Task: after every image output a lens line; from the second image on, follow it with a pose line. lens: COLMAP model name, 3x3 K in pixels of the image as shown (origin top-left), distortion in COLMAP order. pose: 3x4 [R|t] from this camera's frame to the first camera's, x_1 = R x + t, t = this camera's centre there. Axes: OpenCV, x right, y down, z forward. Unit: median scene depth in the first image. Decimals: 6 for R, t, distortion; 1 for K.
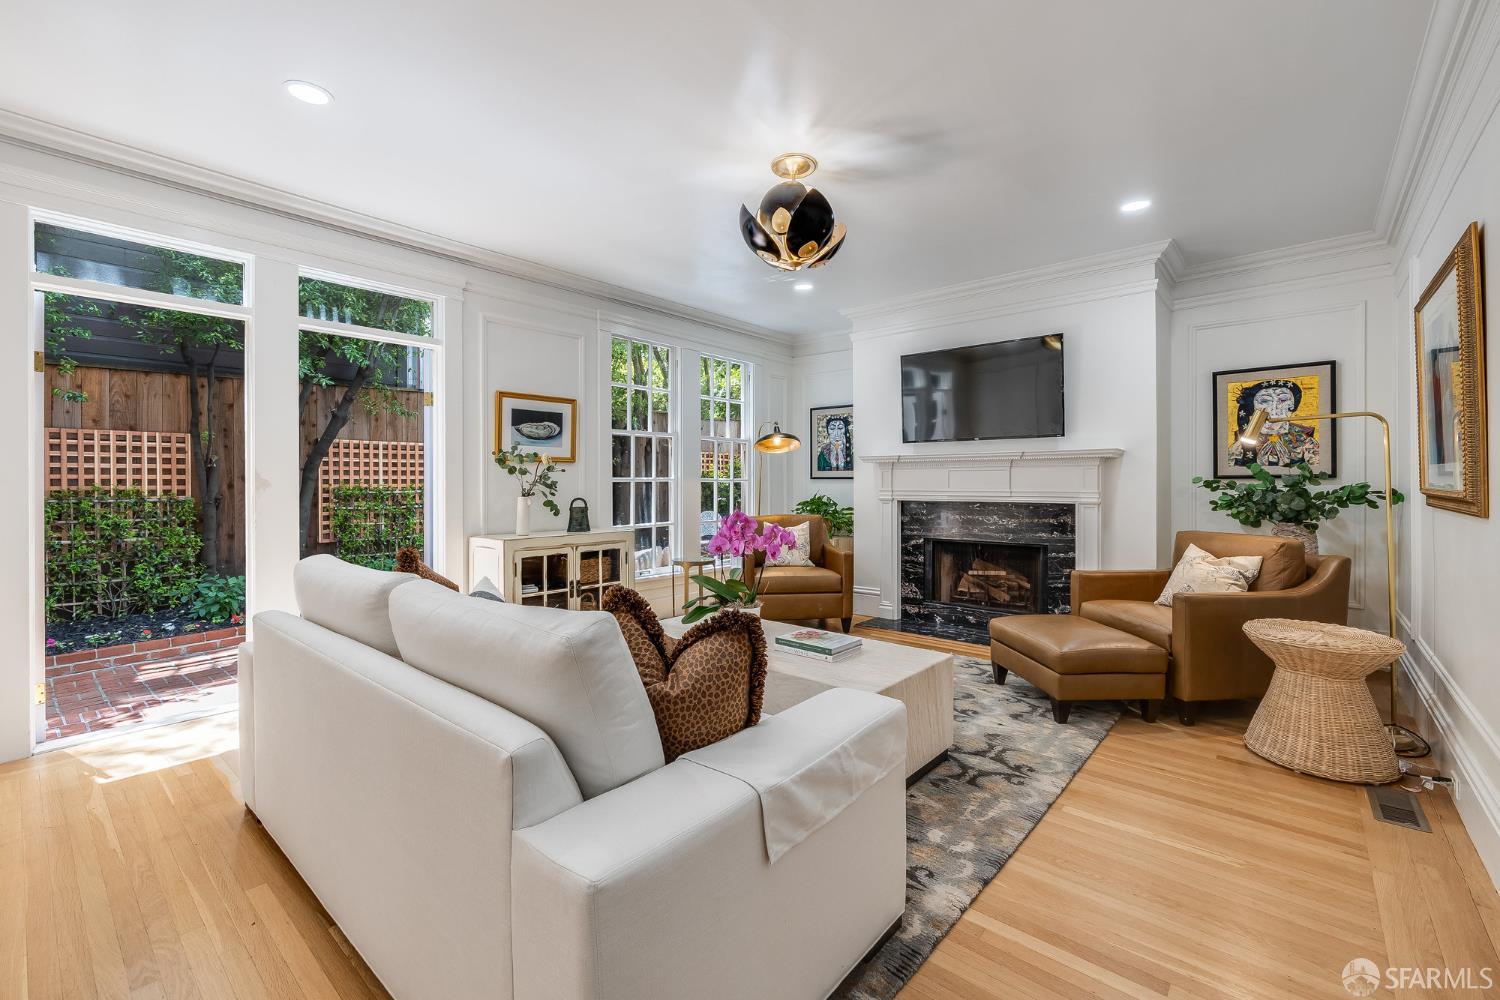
lens RADIAL K [[643.3, 0, 749.2], [0, 643.3, 485.5], [0, 0, 1]] dist [0.002586, 0.000831]
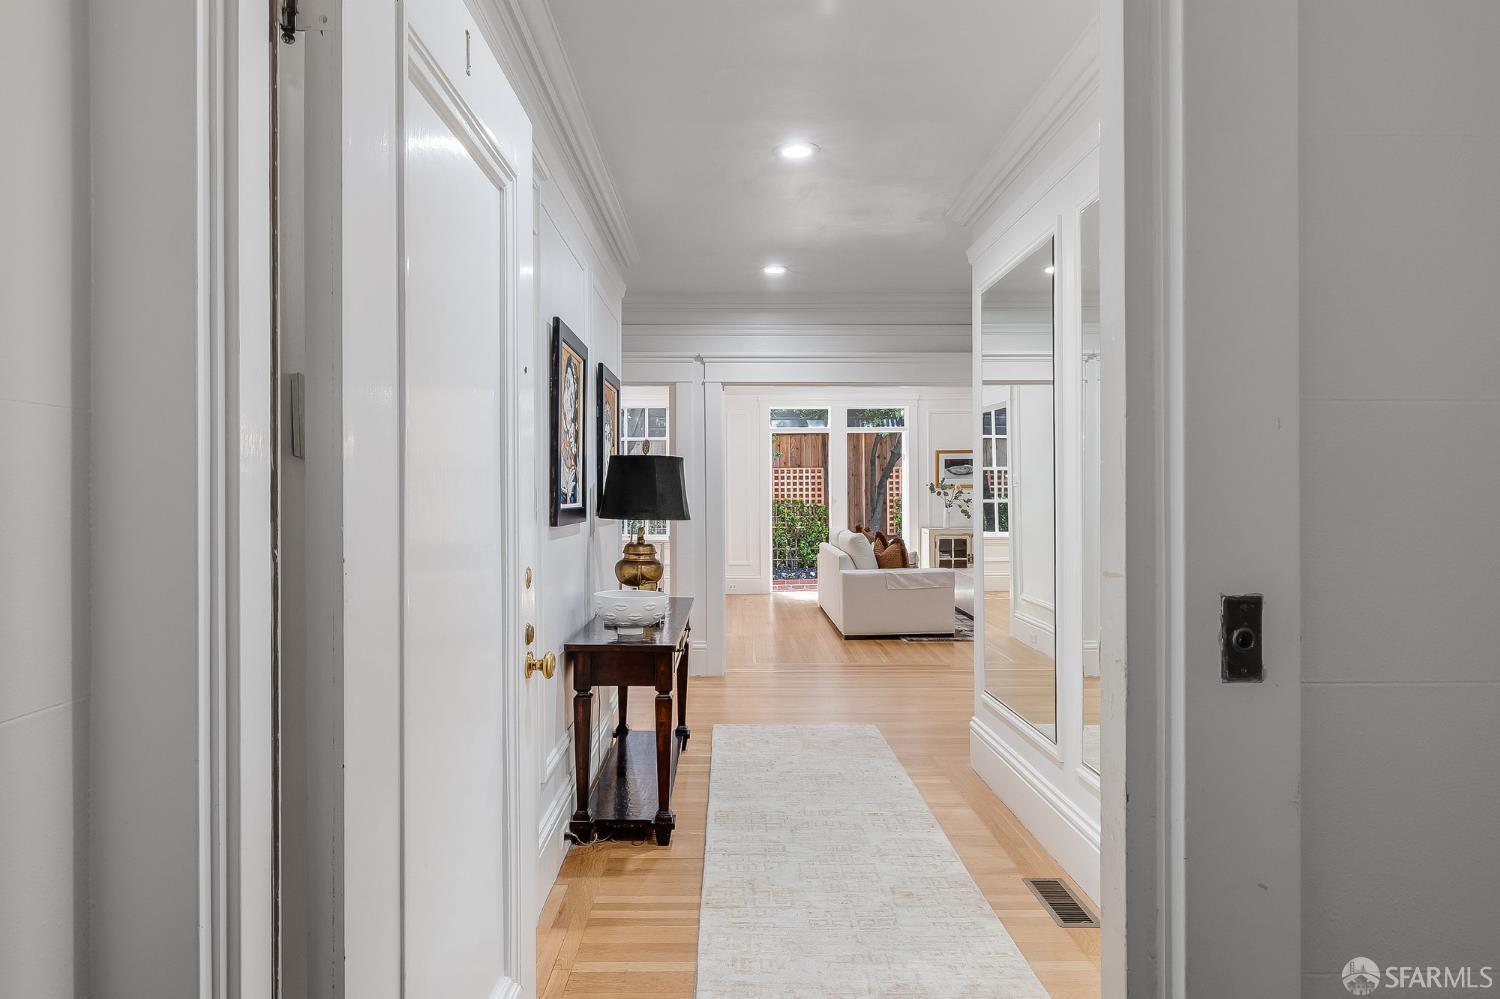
lens RADIAL K [[611.7, 0, 750.0], [0, 611.7, 499.5], [0, 0, 1]] dist [-0.001532, -0.000483]
pose [[0.661125, 0.004821, -0.750261, 0.525288], [0.001512, 0.999969, 0.007759, -0.017581], [0.750275, -0.006264, 0.661097, -0.520762]]
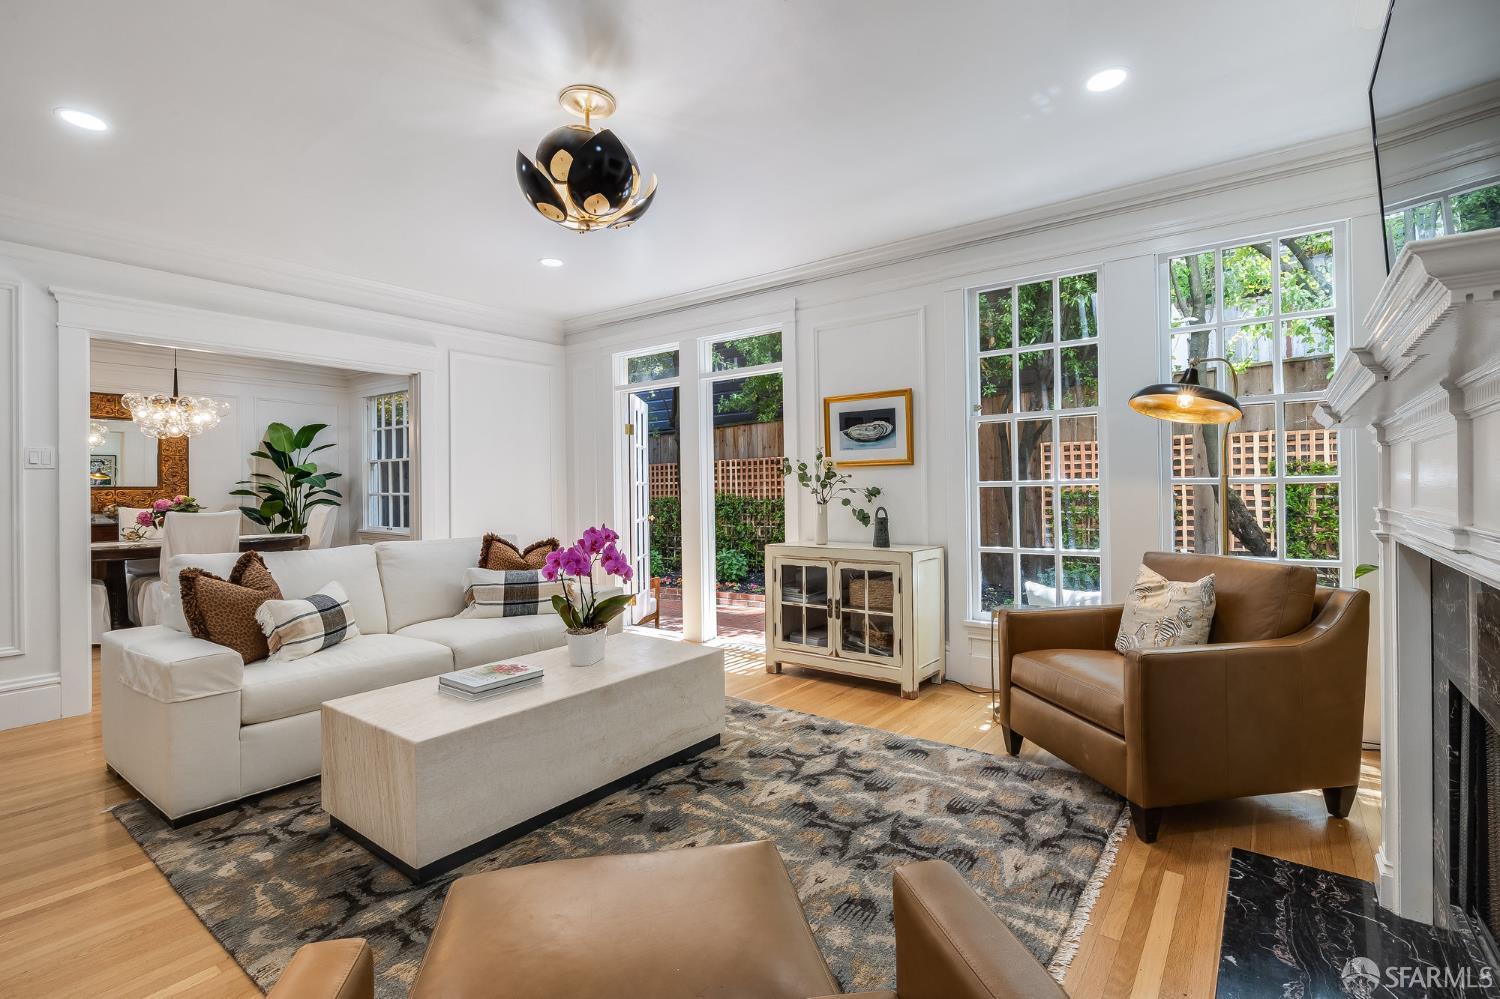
lens RADIAL K [[691.0, 0, 750.0], [0, 691.0, 499.5], [0, 0, 1]] dist [-0.001268, -0.000472]
pose [[0.065819, 0.012868, -0.997749, 0.605937], [0.009346, 0.999865, 0.013512, -0.004843], [0.997788, -0.010214, 0.065690, 0.734574]]
